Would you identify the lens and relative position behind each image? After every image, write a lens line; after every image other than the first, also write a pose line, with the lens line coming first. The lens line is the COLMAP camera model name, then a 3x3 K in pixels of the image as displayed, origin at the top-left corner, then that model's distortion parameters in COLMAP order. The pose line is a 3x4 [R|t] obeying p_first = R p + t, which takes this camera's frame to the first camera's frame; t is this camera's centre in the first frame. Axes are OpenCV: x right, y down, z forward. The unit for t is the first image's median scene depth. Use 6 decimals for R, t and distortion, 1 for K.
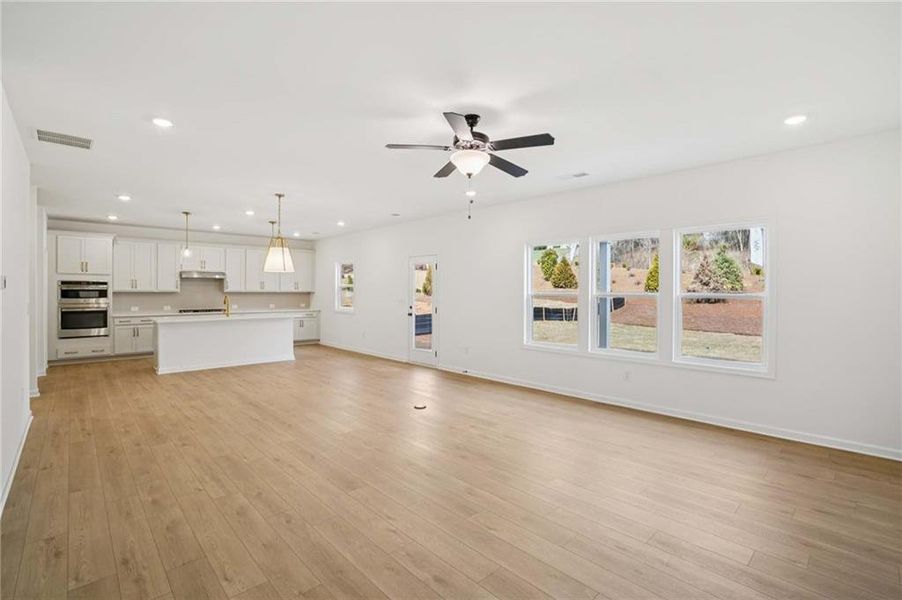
lens RADIAL K [[409.8, 0, 444.5], [0, 409.8, 298.6], [0, 0, 1]] dist [-0.002155, 0.002230]
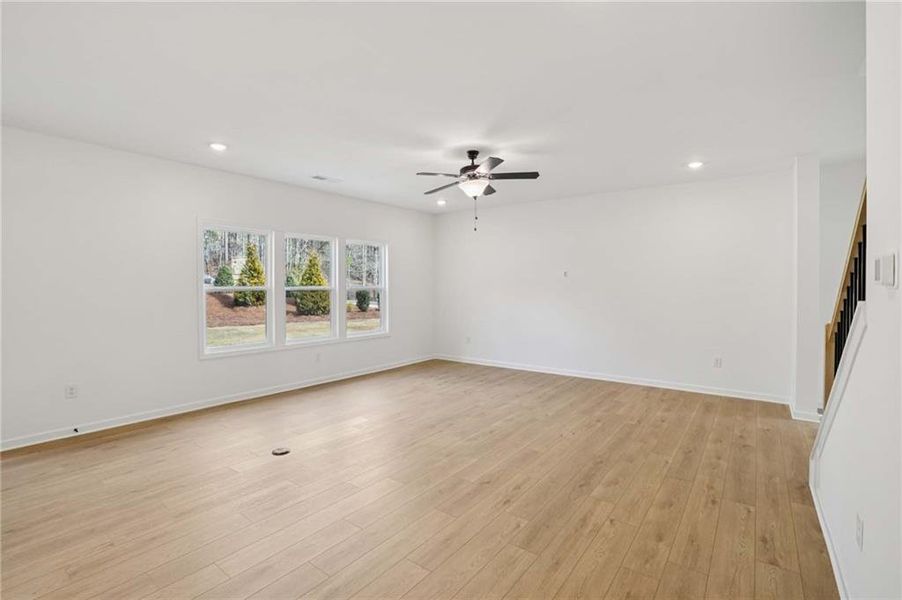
lens RADIAL K [[409.8, 0, 448.6], [0, 409.8, 294.5], [0, 0, 1]] dist [-0.002155, 0.002230]
pose [[-0.180104, -0.014793, 0.983536, -1.509277], [0.007400, 0.999838, 0.016393, -0.016383], [-0.983620, 0.010231, -0.179965, 1.639299]]
